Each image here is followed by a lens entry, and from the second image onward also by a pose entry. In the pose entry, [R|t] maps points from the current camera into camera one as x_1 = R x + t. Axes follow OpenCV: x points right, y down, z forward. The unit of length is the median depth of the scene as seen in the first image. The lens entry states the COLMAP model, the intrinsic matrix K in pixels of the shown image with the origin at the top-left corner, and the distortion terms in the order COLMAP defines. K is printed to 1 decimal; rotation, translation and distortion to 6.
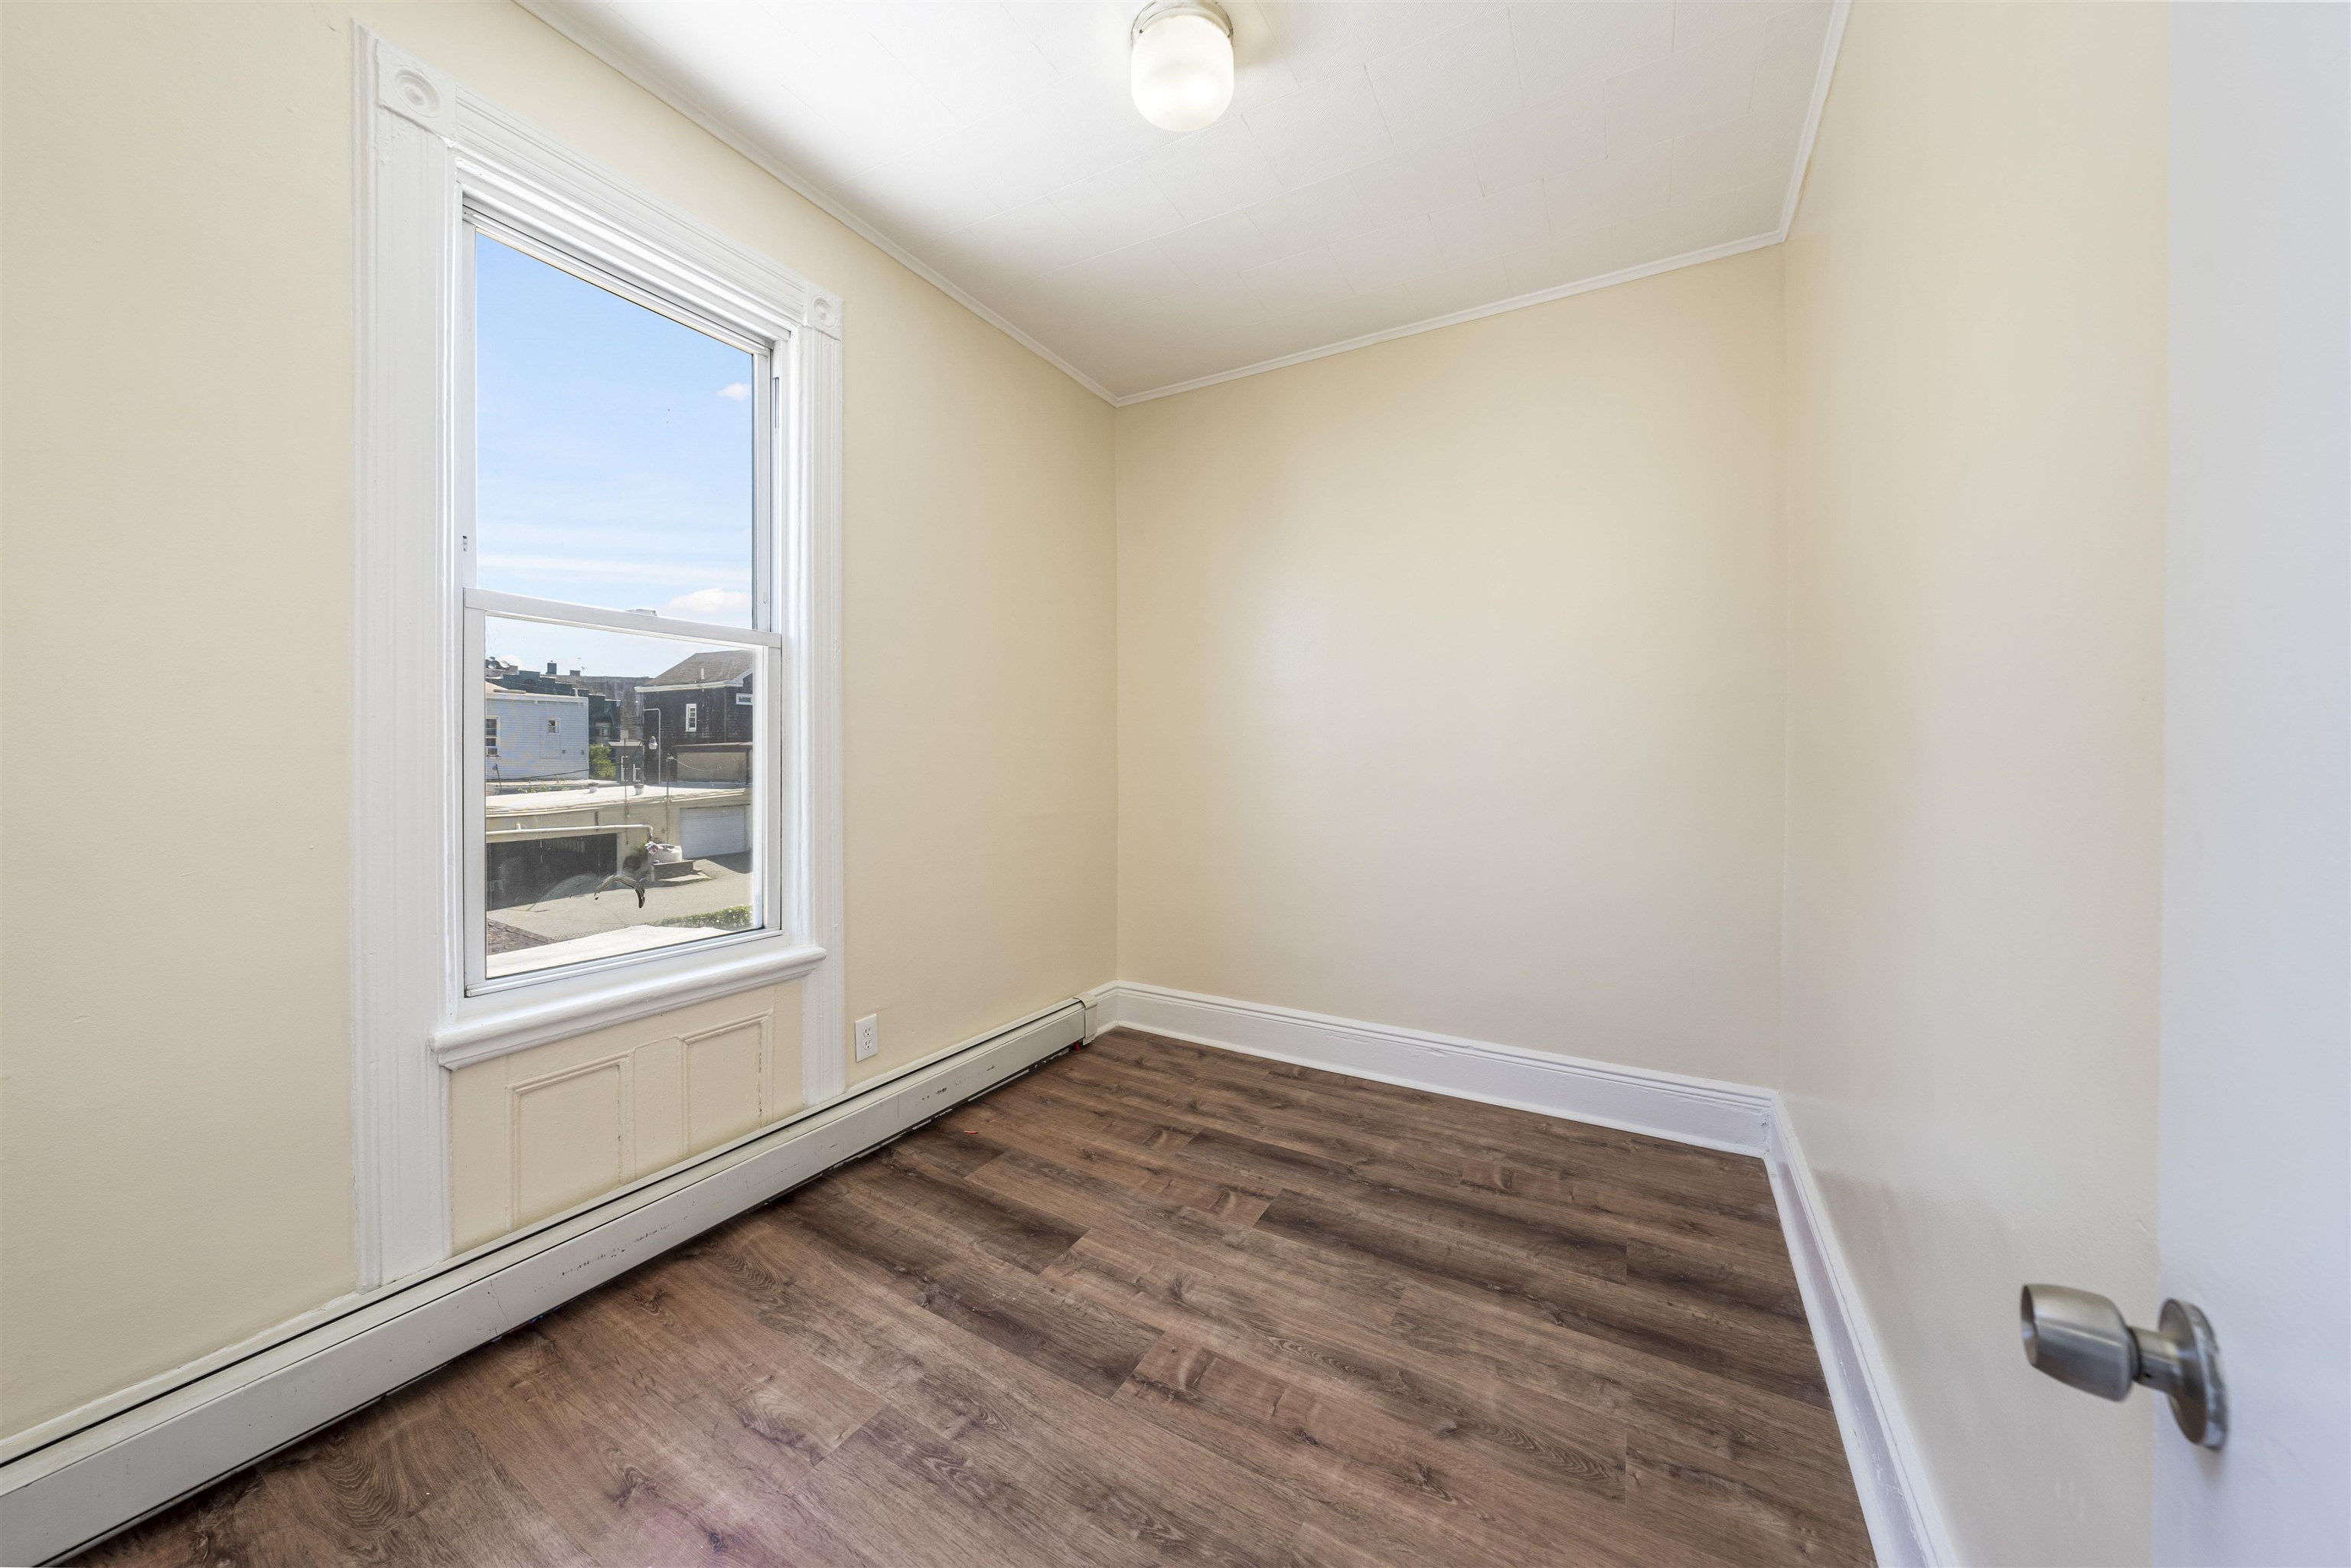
lens RADIAL K [[817.2, 0, 1166.8], [0, 817.2, 759.3], [0, 0, 1]] dist [-0.004427, -0.000092]
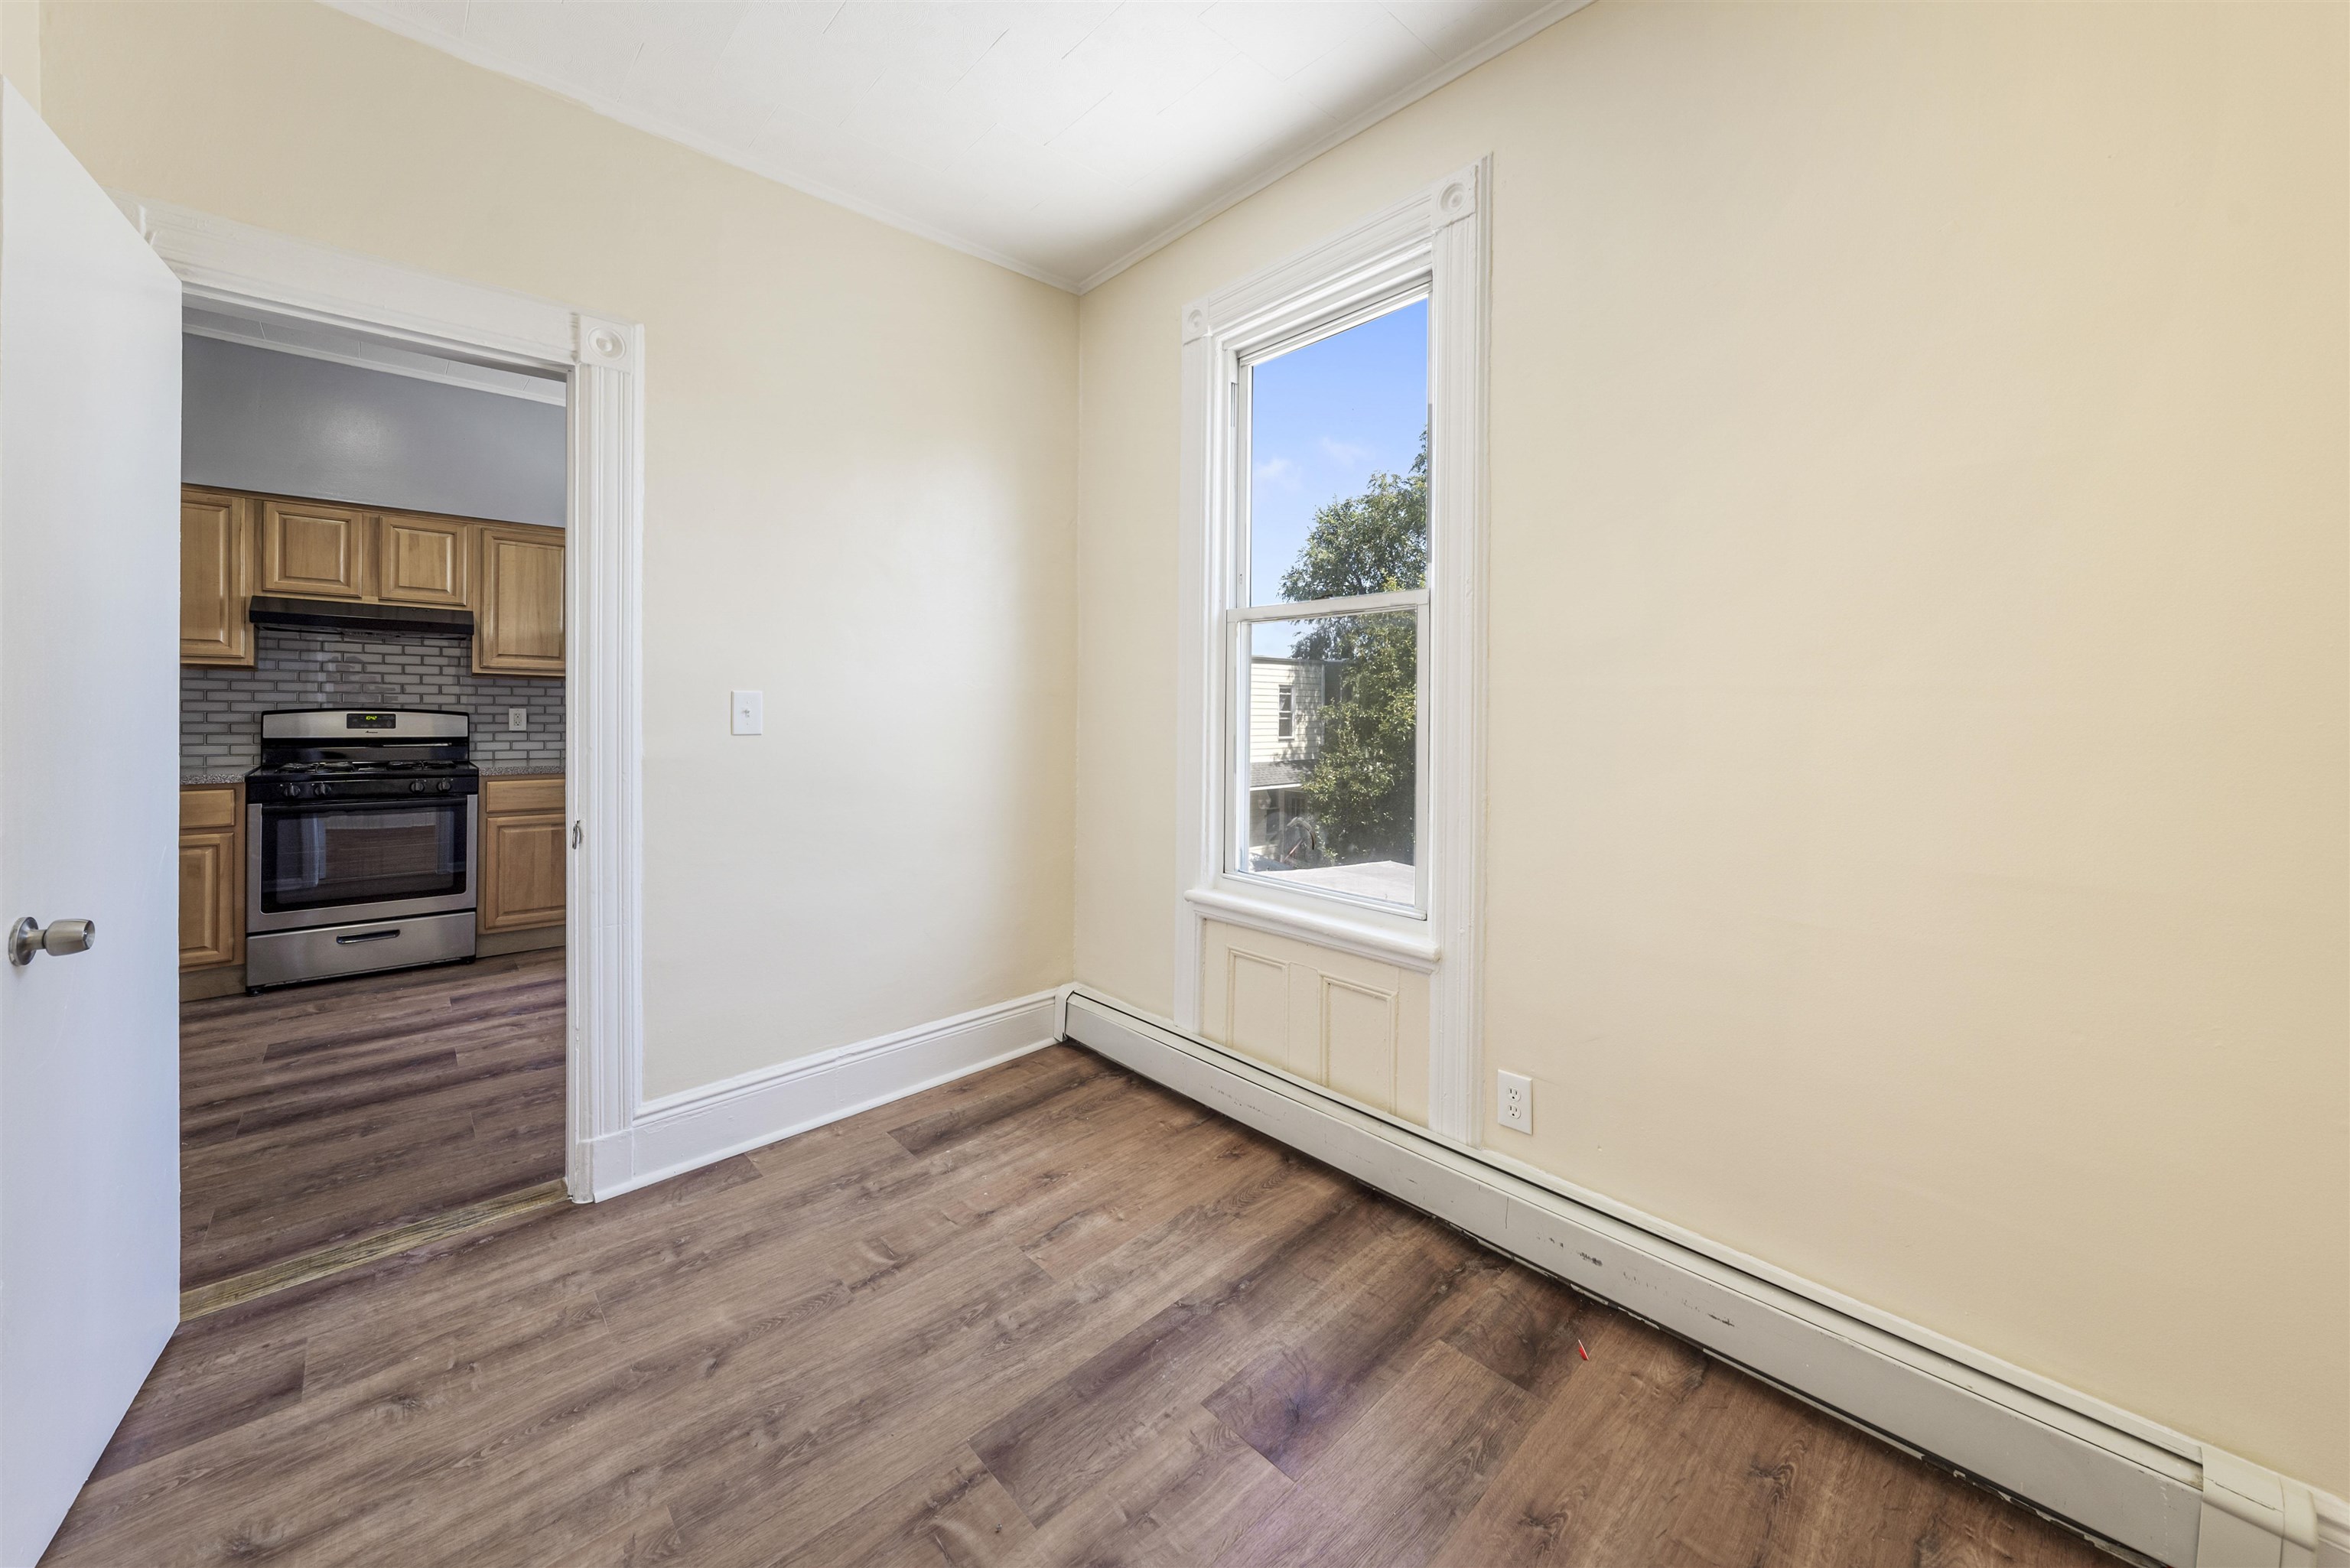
lens RADIAL K [[816.8, 0, 1121.9], [0, 816.8, 706.1], [0, 0, 1]] dist [-0.004427, -0.000092]
pose [[-0.301232, -0.008995, -0.953508, 0.659793], [-0.014046, 0.999889, -0.004996, -0.018152], [0.953447, 0.011888, -0.301325, 1.271593]]
